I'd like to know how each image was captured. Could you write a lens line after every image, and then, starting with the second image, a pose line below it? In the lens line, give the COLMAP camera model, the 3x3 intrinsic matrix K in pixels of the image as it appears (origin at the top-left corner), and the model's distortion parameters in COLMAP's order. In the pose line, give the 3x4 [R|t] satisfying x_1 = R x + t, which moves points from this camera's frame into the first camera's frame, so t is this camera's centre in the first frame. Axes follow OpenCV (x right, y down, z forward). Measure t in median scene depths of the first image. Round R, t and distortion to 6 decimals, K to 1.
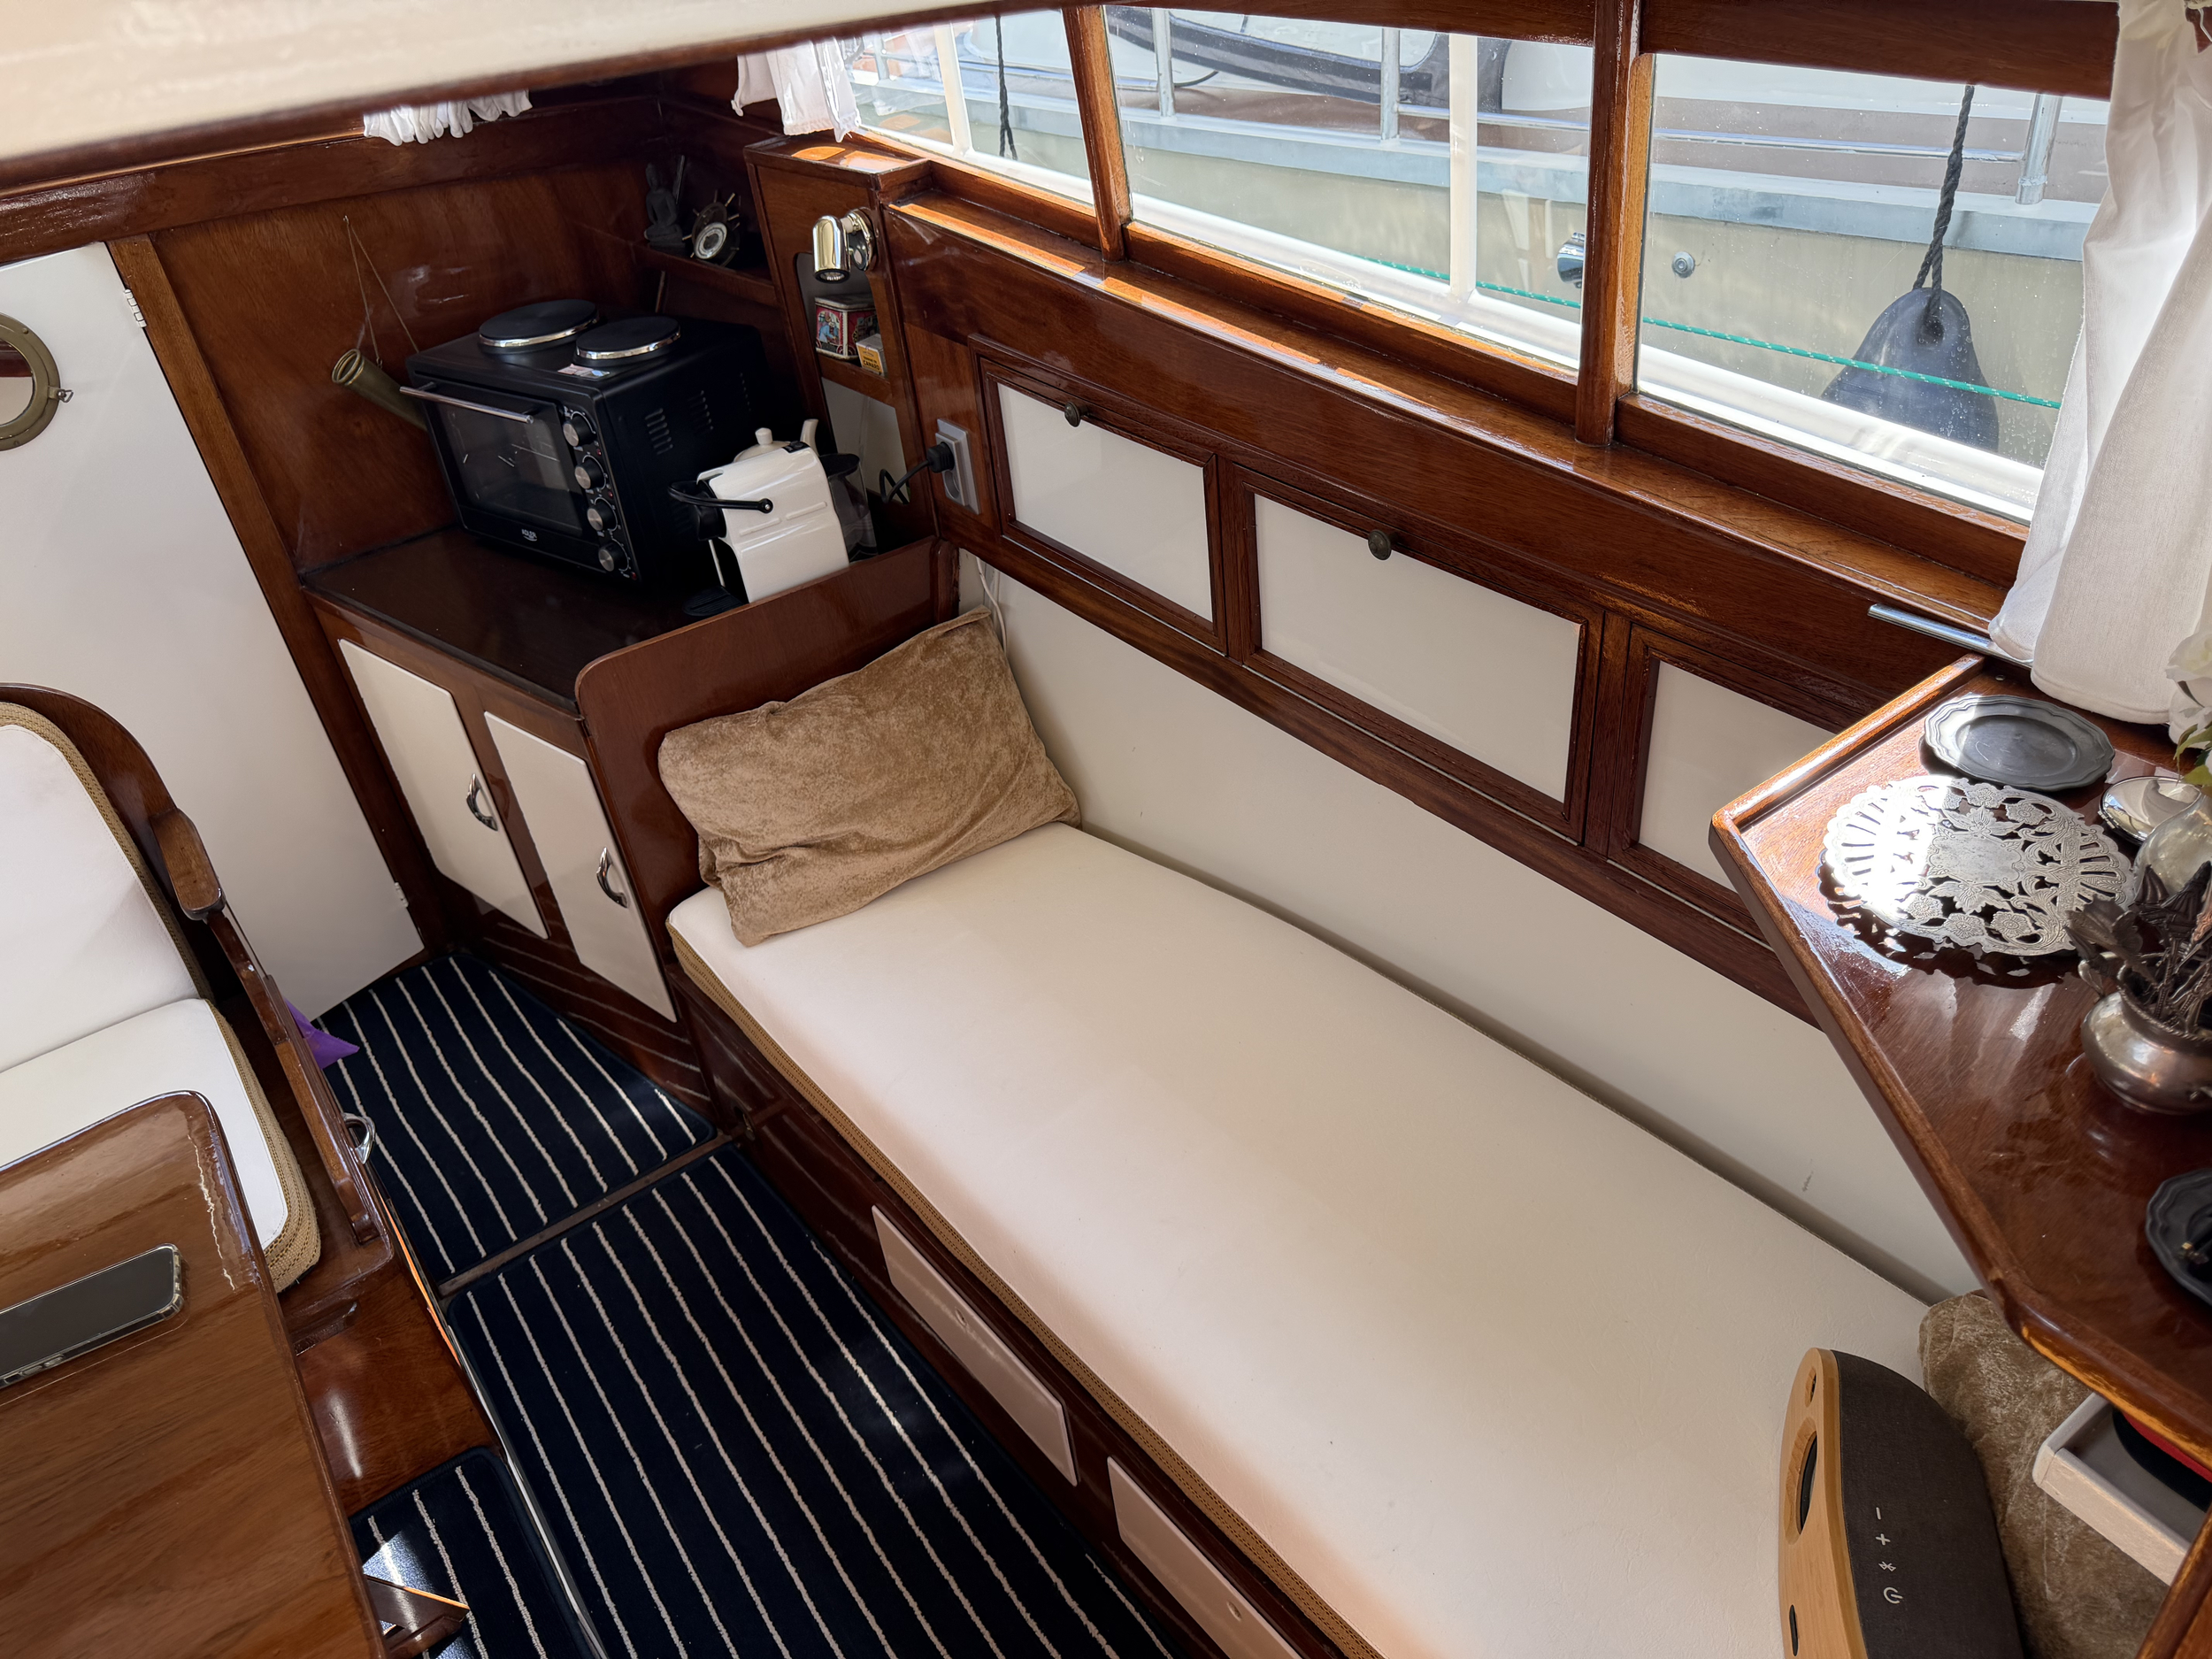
lens RADIAL K [[1572.6, 0, 1101.6], [0, 1572.6, 852.0], [0, 0, 1]] dist [0.089538, -0.146166]
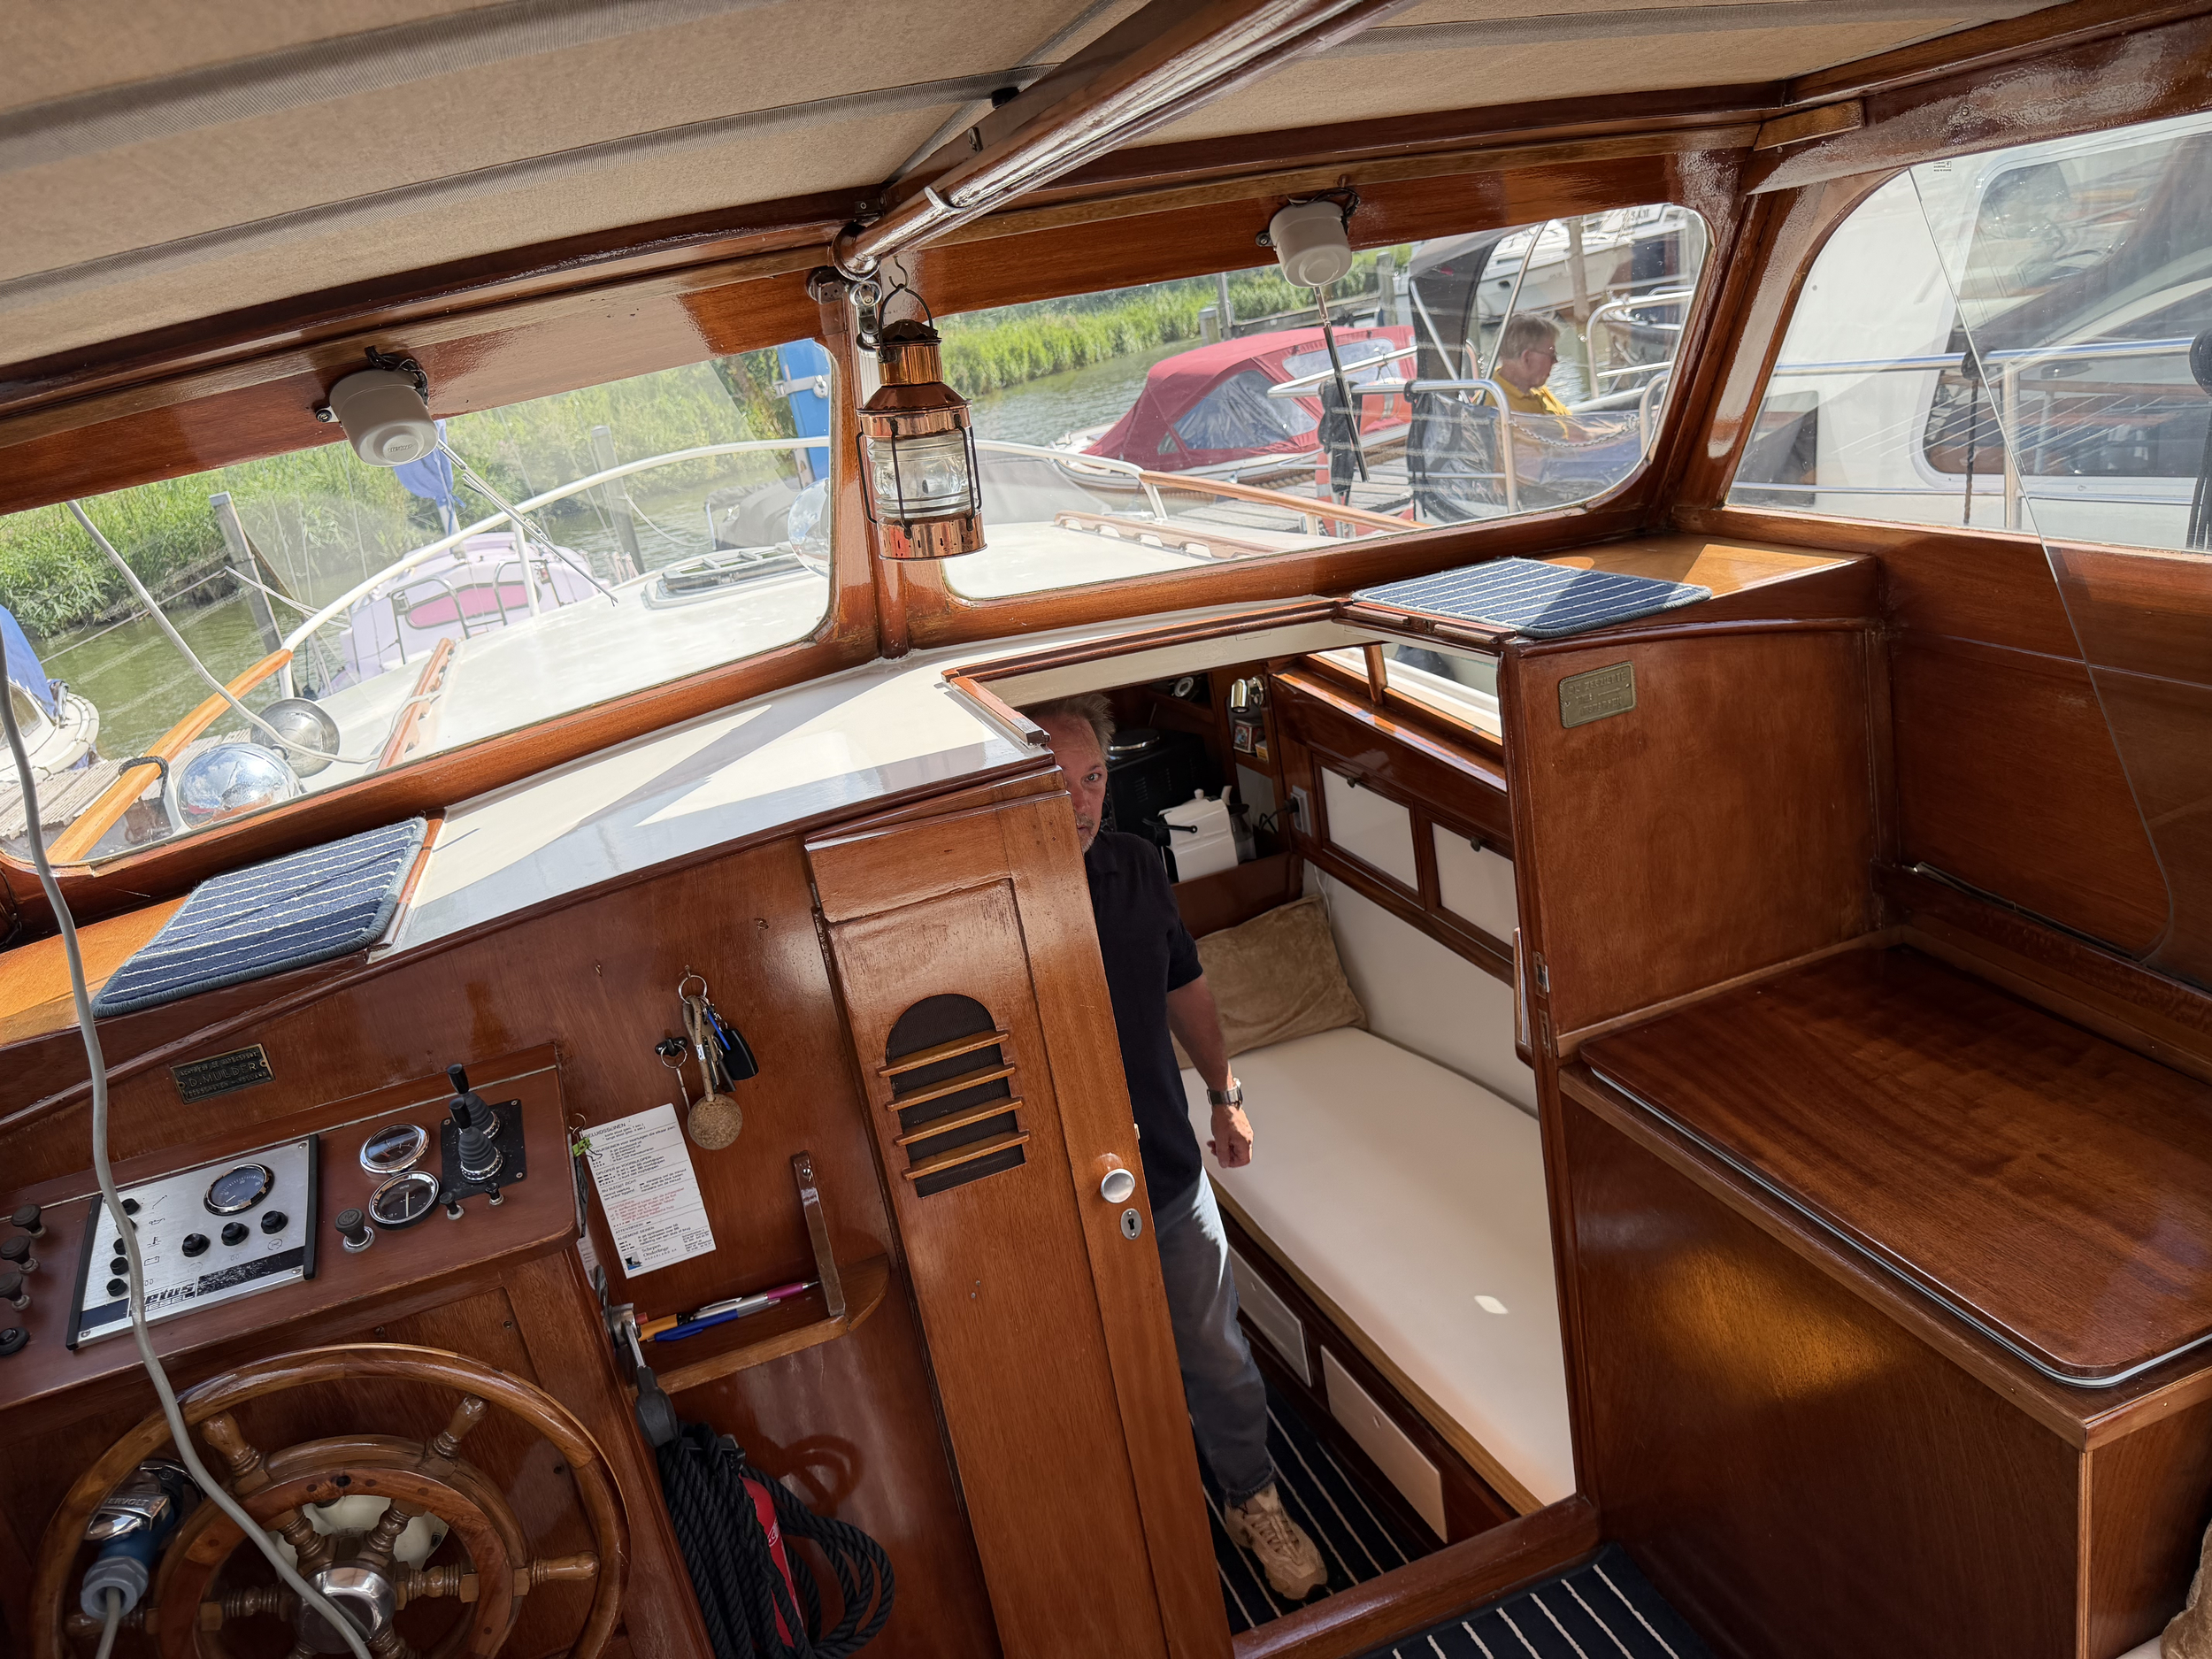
lens RADIAL K [[1572.6, 0, 1101.6], [0, 1572.6, 852.0], [0, 0, 1]] dist [0.089538, -0.146166]
pose [[0.955433, 0.041794, -0.292234, 0.204374], [-0.110738, 0.968380, -0.223556, 0.209984], [0.273651, 0.245954, 0.929850, -0.658545]]
